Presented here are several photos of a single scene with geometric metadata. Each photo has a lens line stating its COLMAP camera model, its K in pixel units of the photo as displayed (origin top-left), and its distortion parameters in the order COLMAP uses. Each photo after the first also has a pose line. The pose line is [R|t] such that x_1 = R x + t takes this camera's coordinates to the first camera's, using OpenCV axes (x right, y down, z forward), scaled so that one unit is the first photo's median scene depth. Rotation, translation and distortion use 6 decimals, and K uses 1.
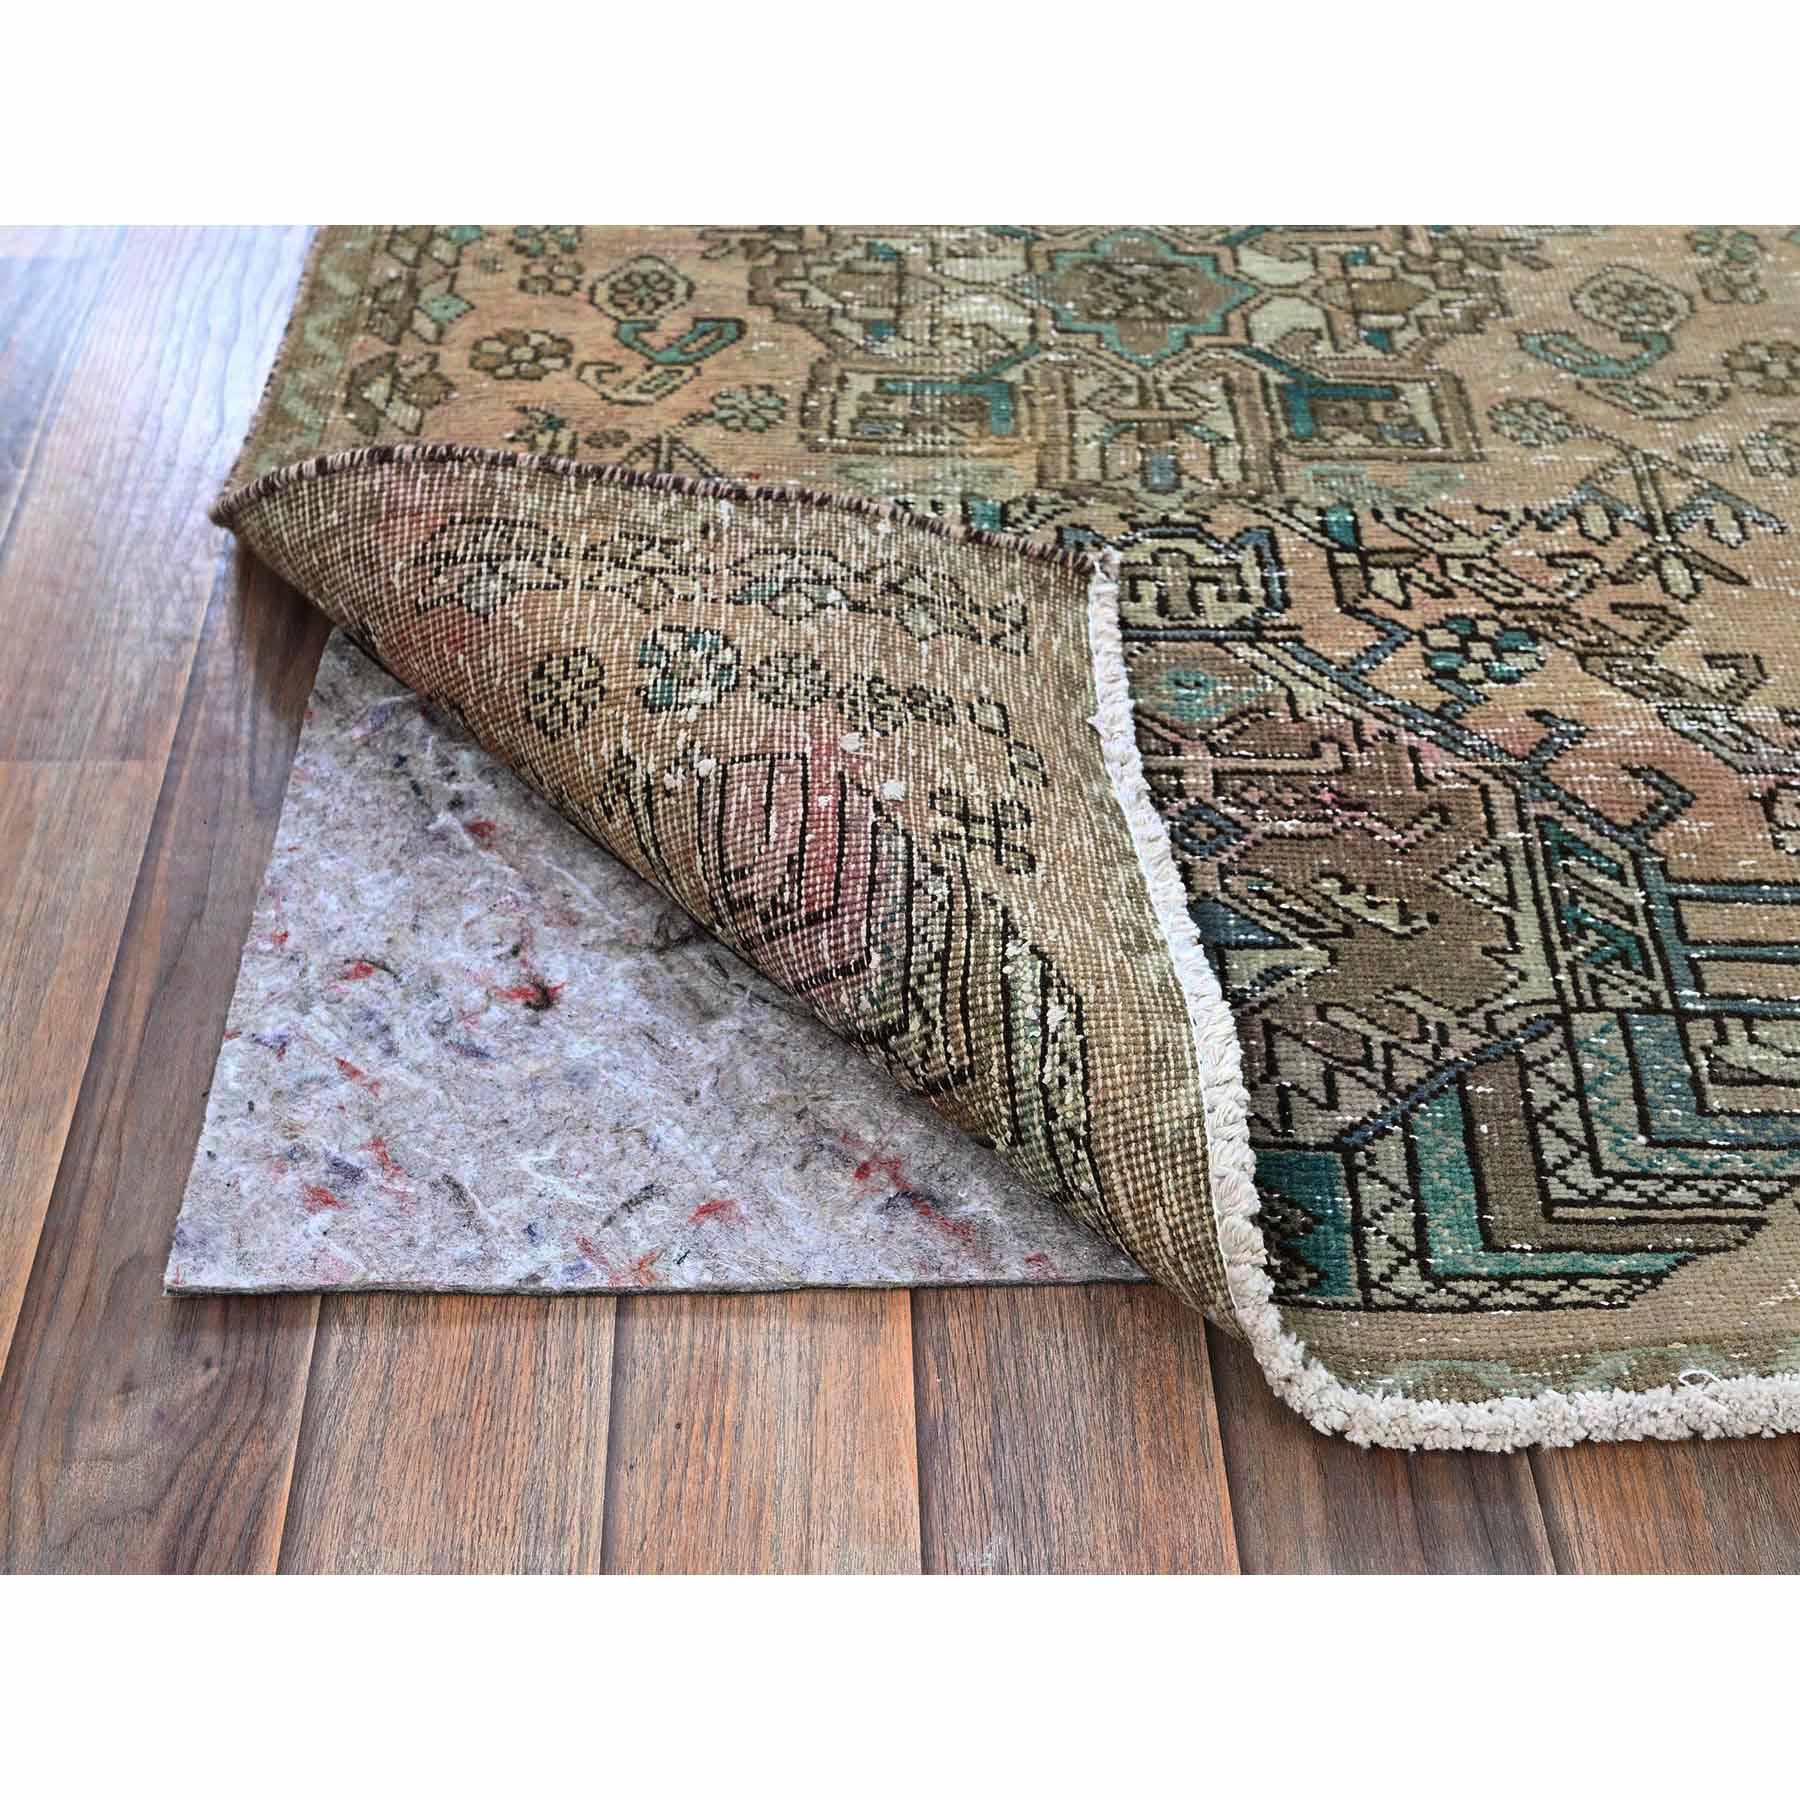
lens RADIAL K [[2827.9, 0, 900.0], [0, 2827.9, 900.0], [0, 0, 1]] dist [0.011147, -0.121246]
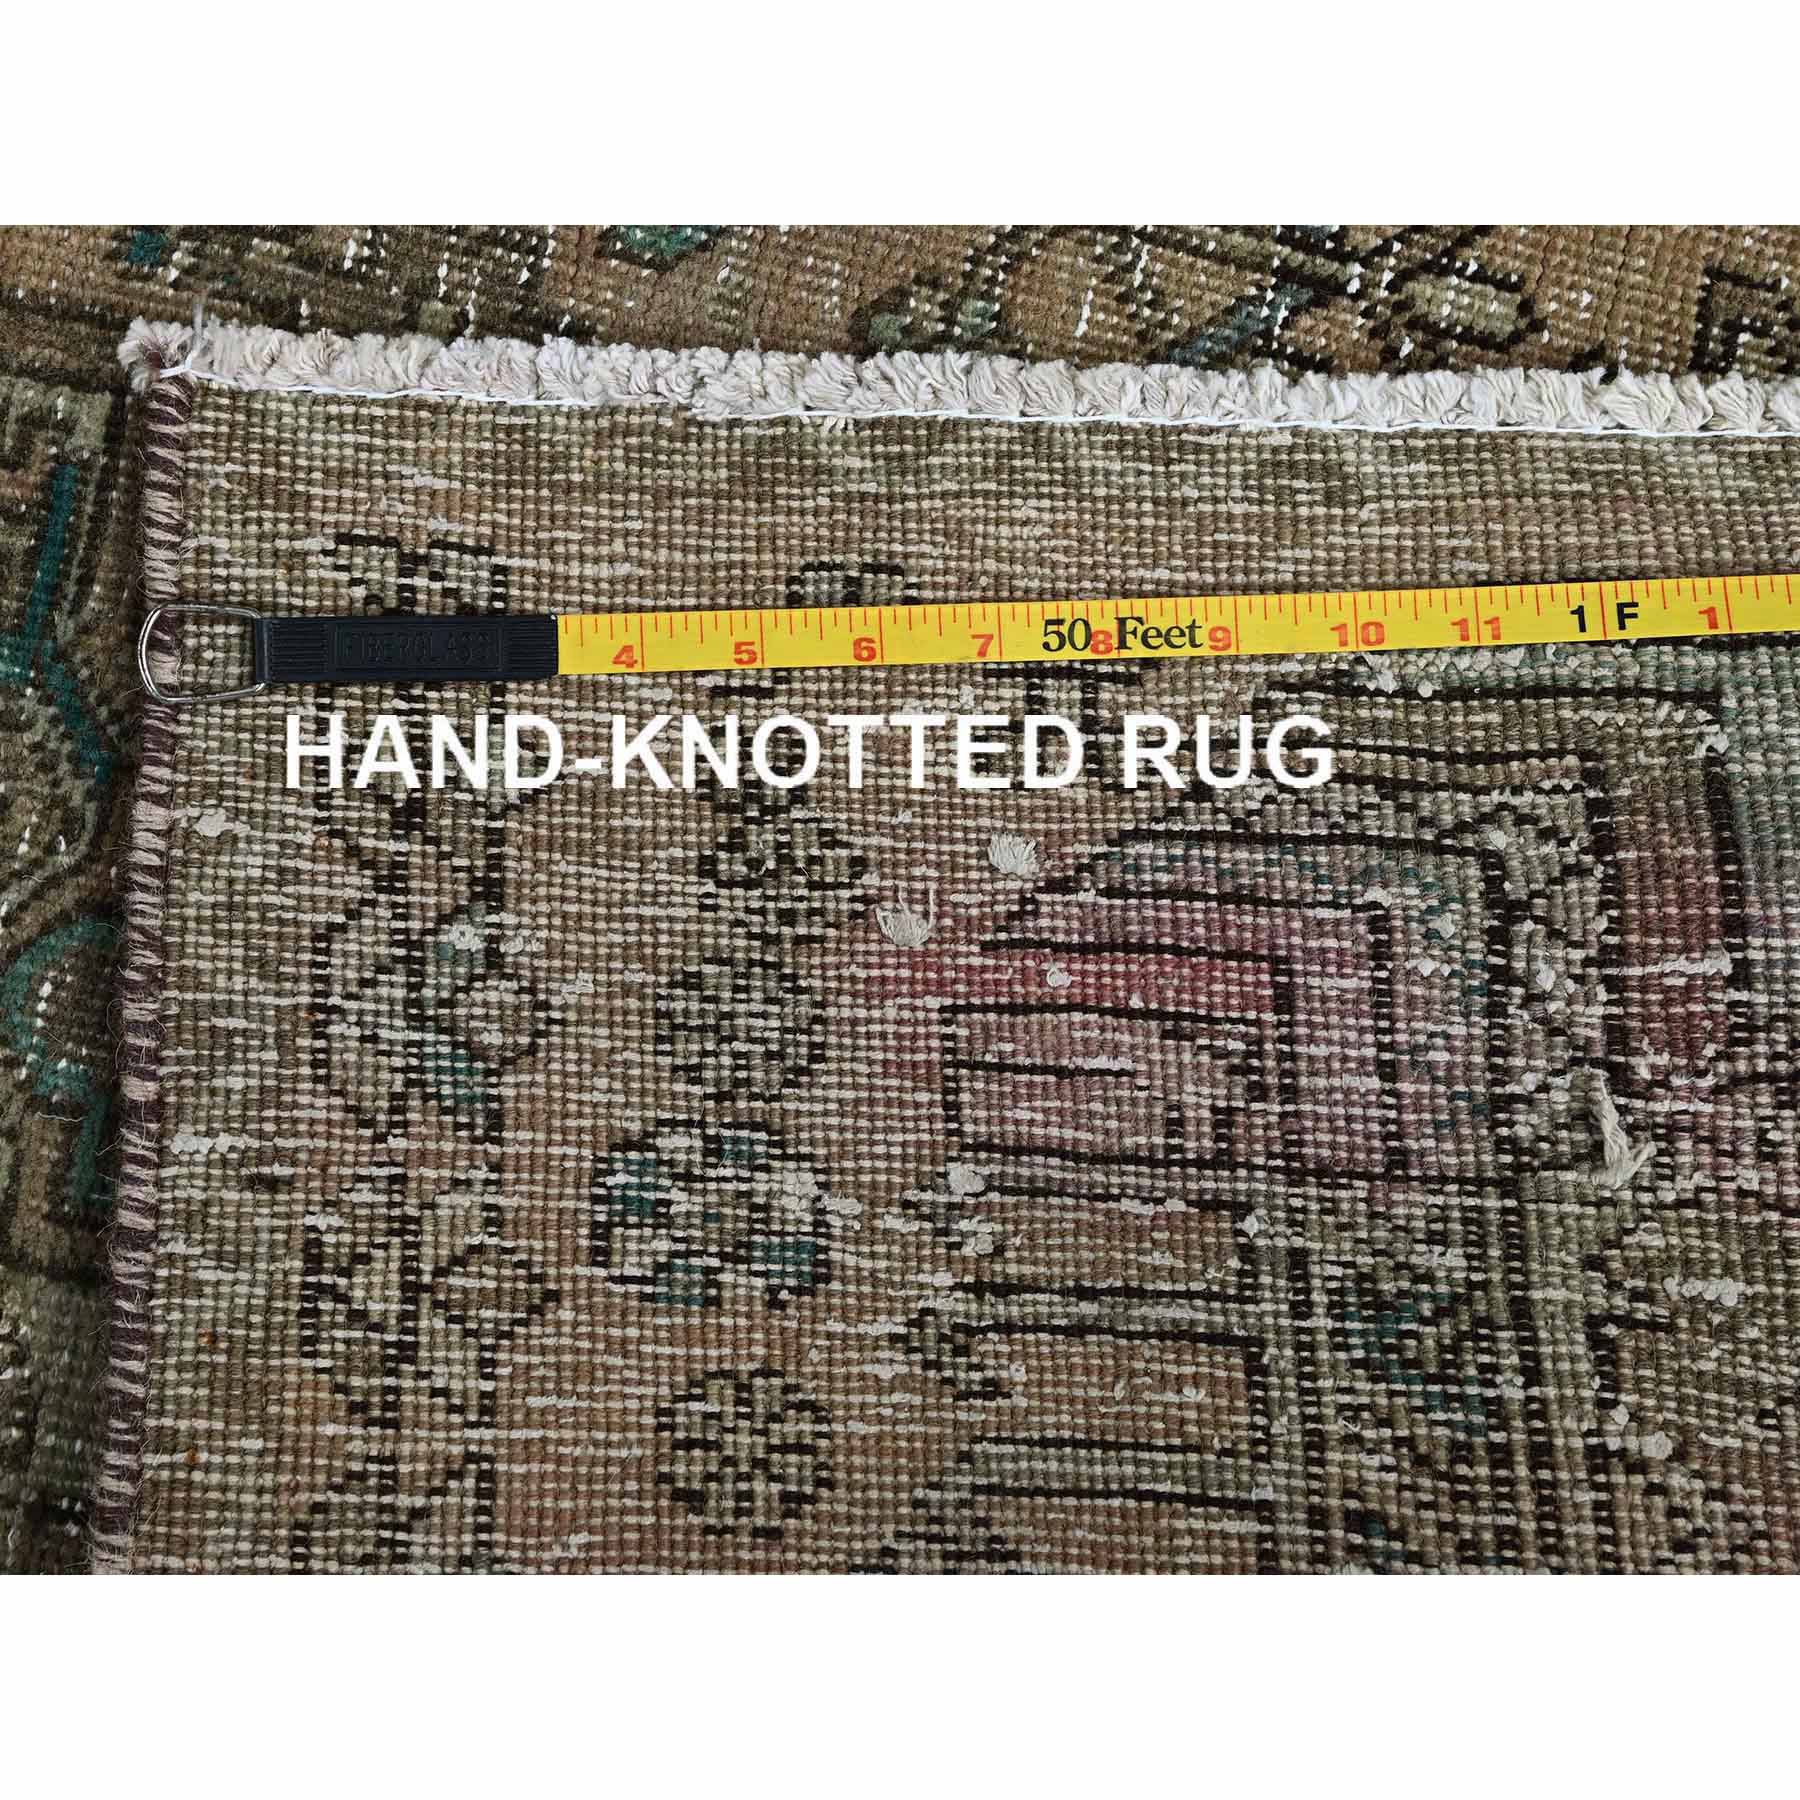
lens RADIAL K [[2827.9, 0, 900.0], [0, 2827.9, 900.0], [0, 0, 1]] dist [0.011147, -0.121246]
pose [[-0.047985, -0.997583, 0.050260, -0.041857], [0.960413, -0.059904, -0.272062, 0.100650], [0.274415, 0.035215, 0.960966, 0.467039]]
